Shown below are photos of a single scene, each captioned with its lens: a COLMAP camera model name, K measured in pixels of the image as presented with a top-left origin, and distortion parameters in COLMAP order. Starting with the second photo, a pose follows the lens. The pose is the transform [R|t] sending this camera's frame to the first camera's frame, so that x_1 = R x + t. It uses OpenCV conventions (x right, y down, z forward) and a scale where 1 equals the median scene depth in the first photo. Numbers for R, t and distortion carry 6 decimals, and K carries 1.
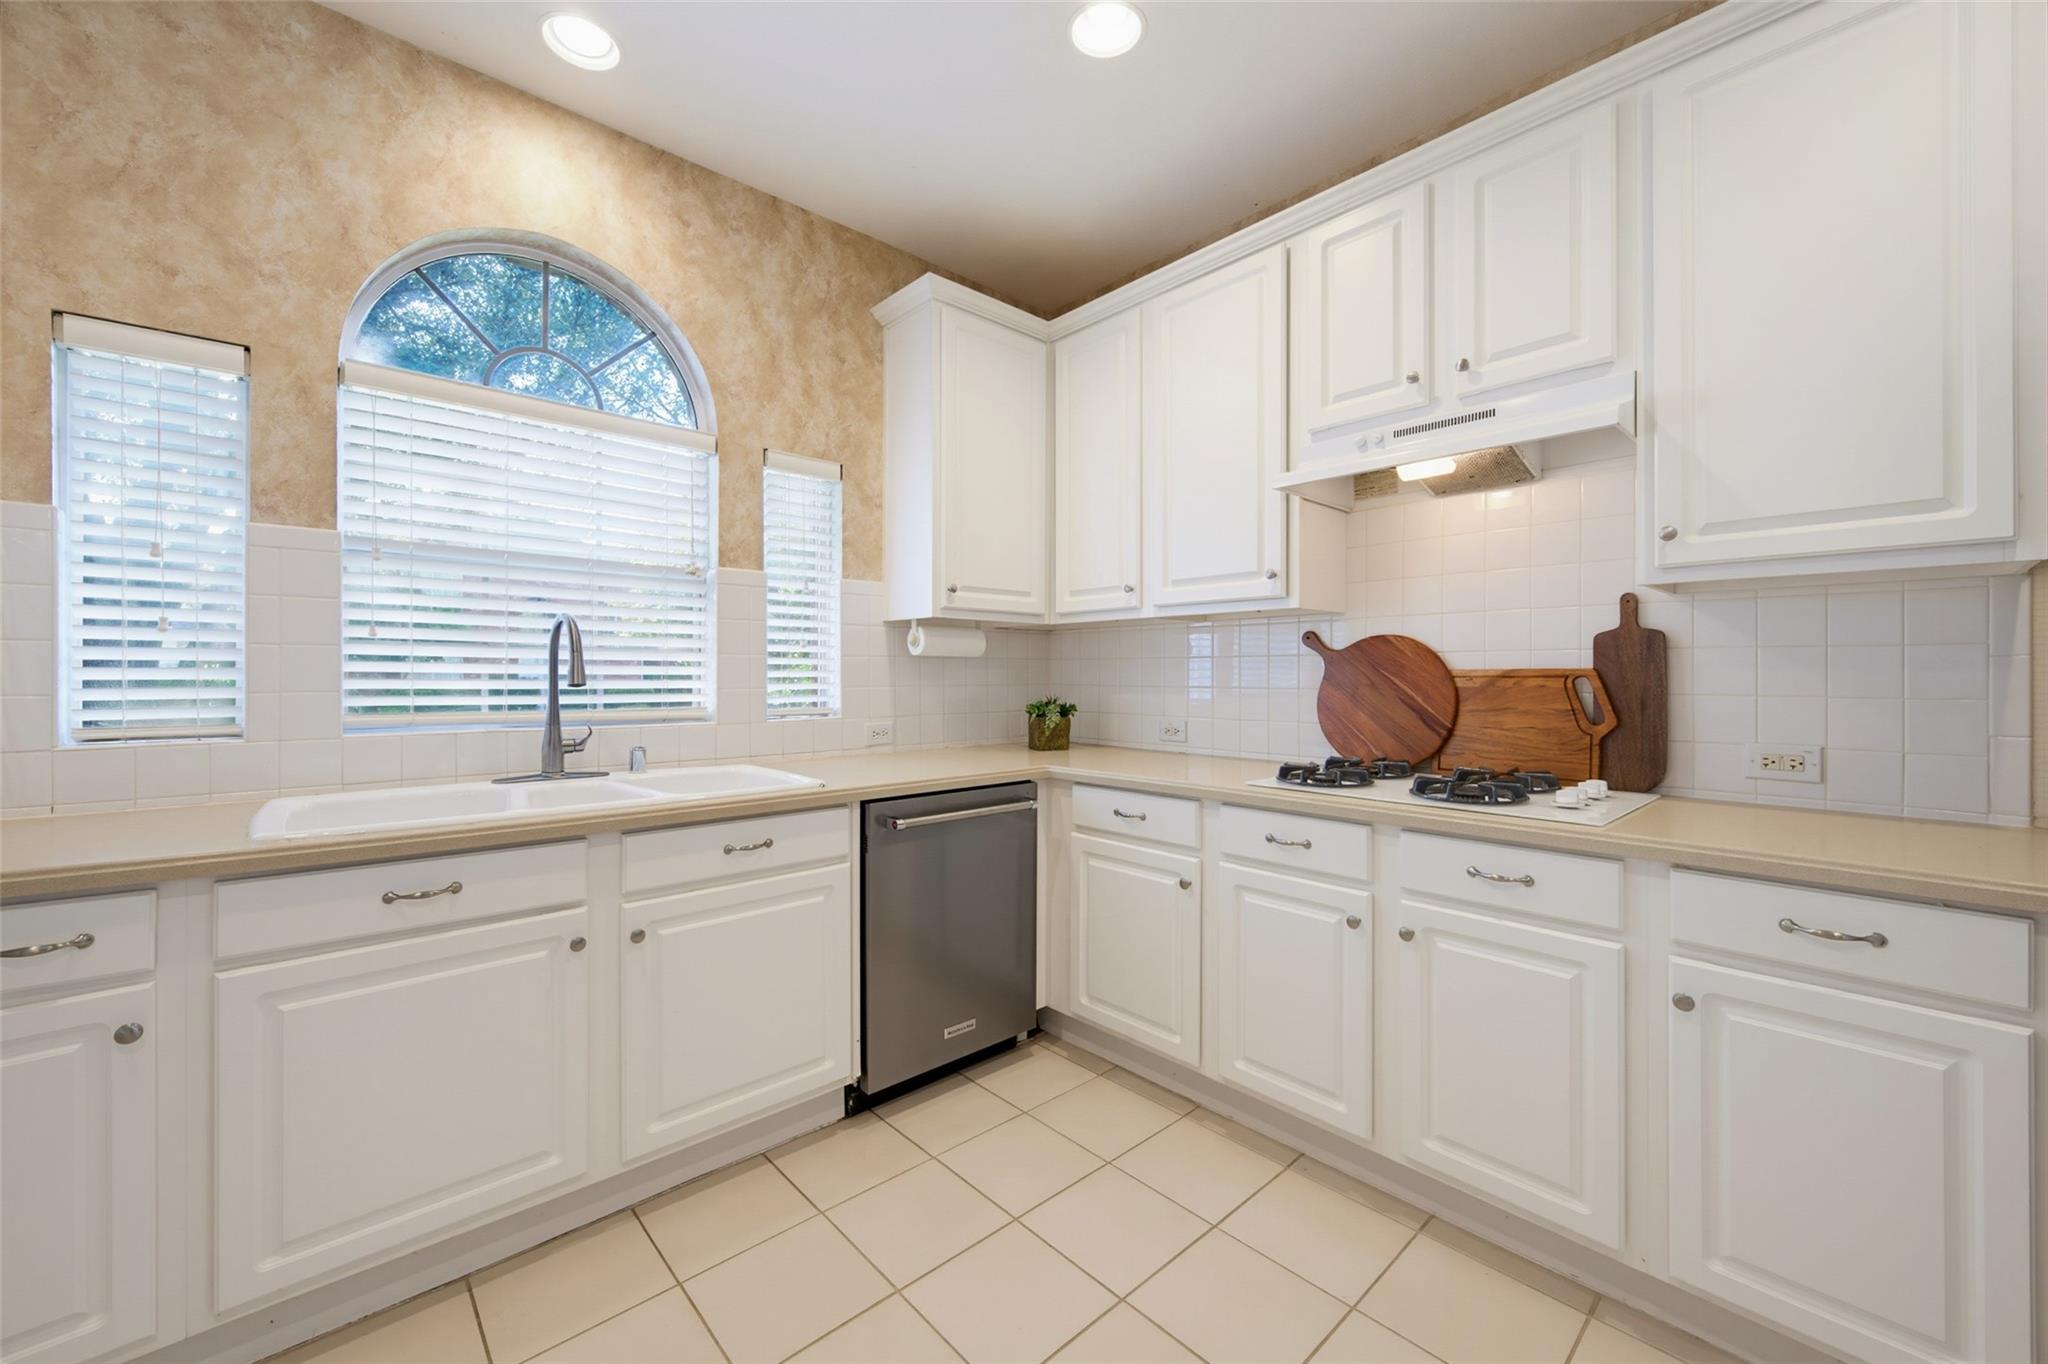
lens RADIAL K [[806.2, 0, 1024.0], [0, 806.2, 672.1], [0, 0, 1]] dist [0.008354, -0.000933]
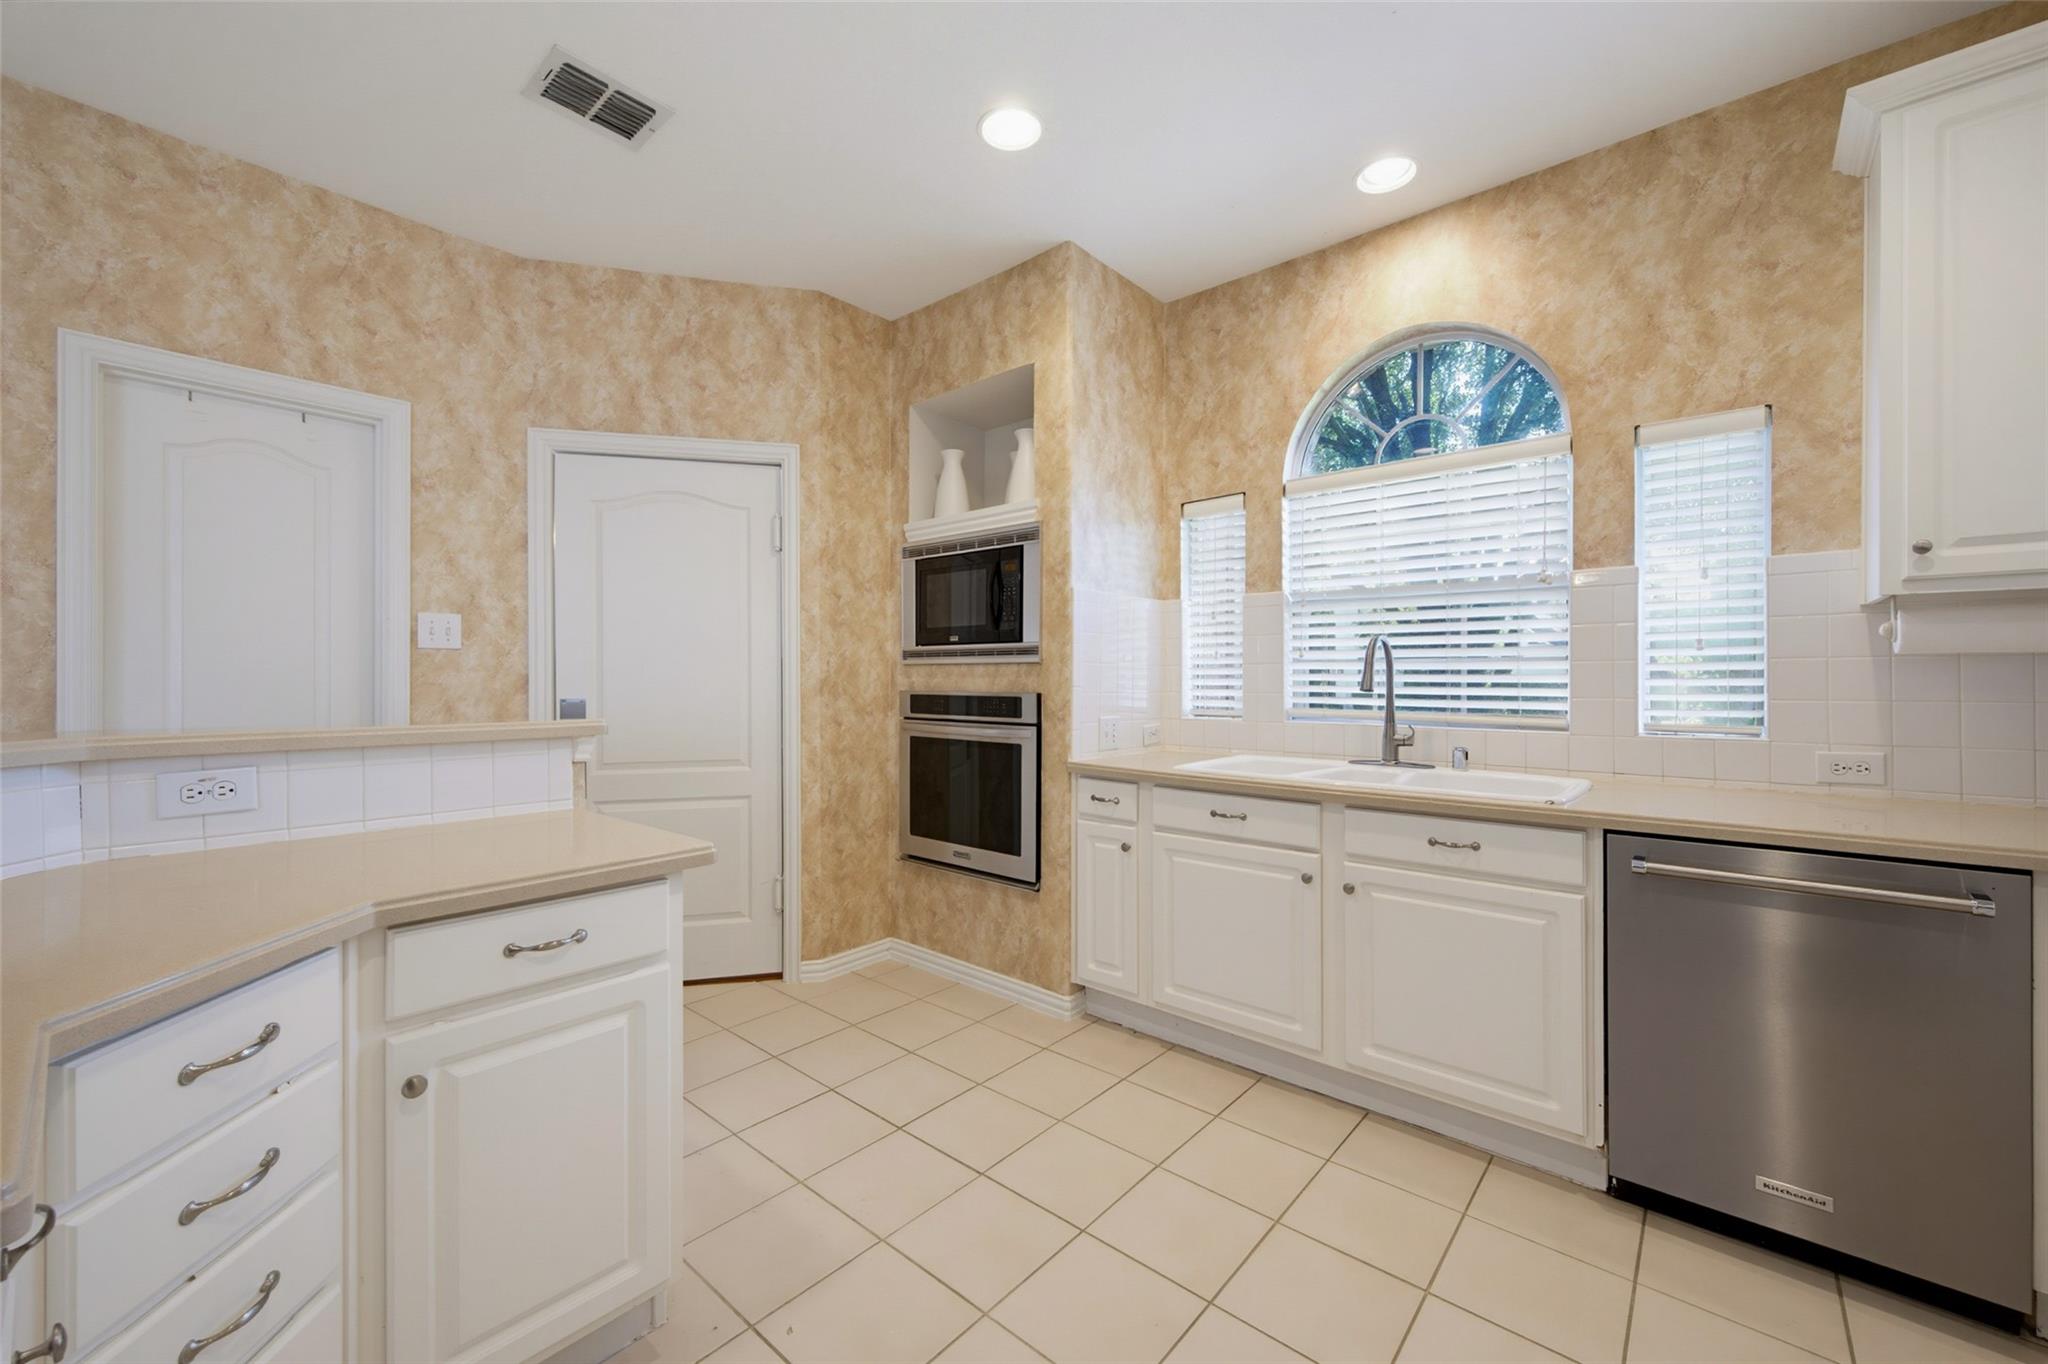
lens RADIAL K [[806.2, 0, 1026.6], [0, 806.2, 681.0], [0, 0, 1]] dist [0.008354, -0.000933]
pose [[0.114828, -0.002381, -0.993383, 0.511850], [0.000353, 0.999997, -0.002356, 0.003457], [0.993385, -0.000080, 0.114829, 0.252901]]
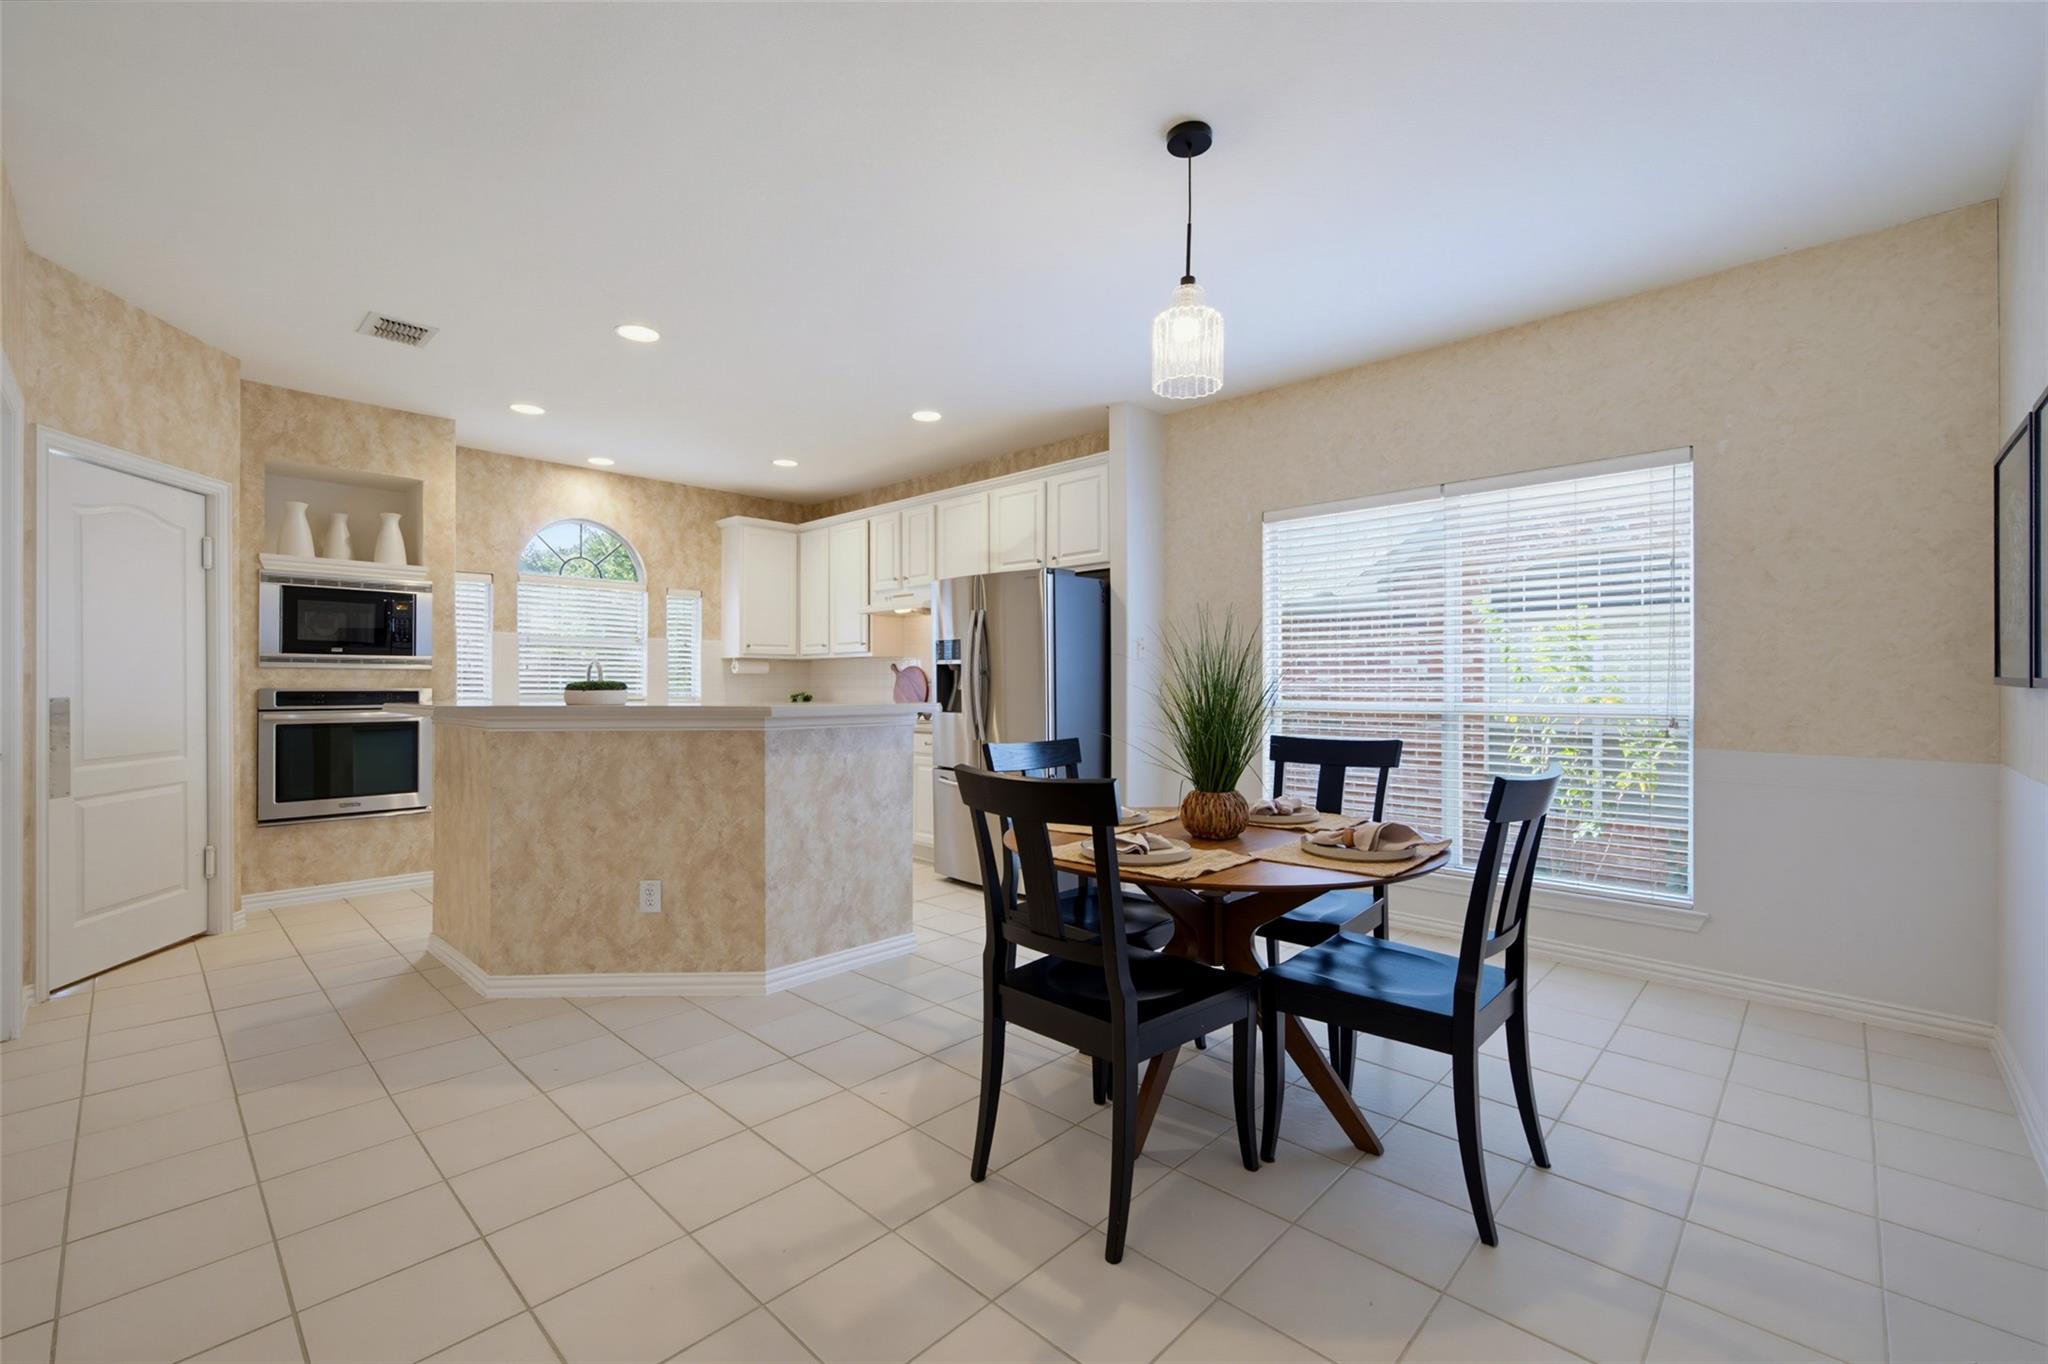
lens RADIAL K [[863.1, 0, 1018.5], [0, 863.1, 684.9], [0, 0, 1]] dist [-0.001192, -0.000013]
pose [[0.997888, -0.002568, 0.064914, 0.592293], [0.002355, 0.999992, 0.003355, 0.006592], [-0.064923, -0.003195, 0.997885, -1.743826]]
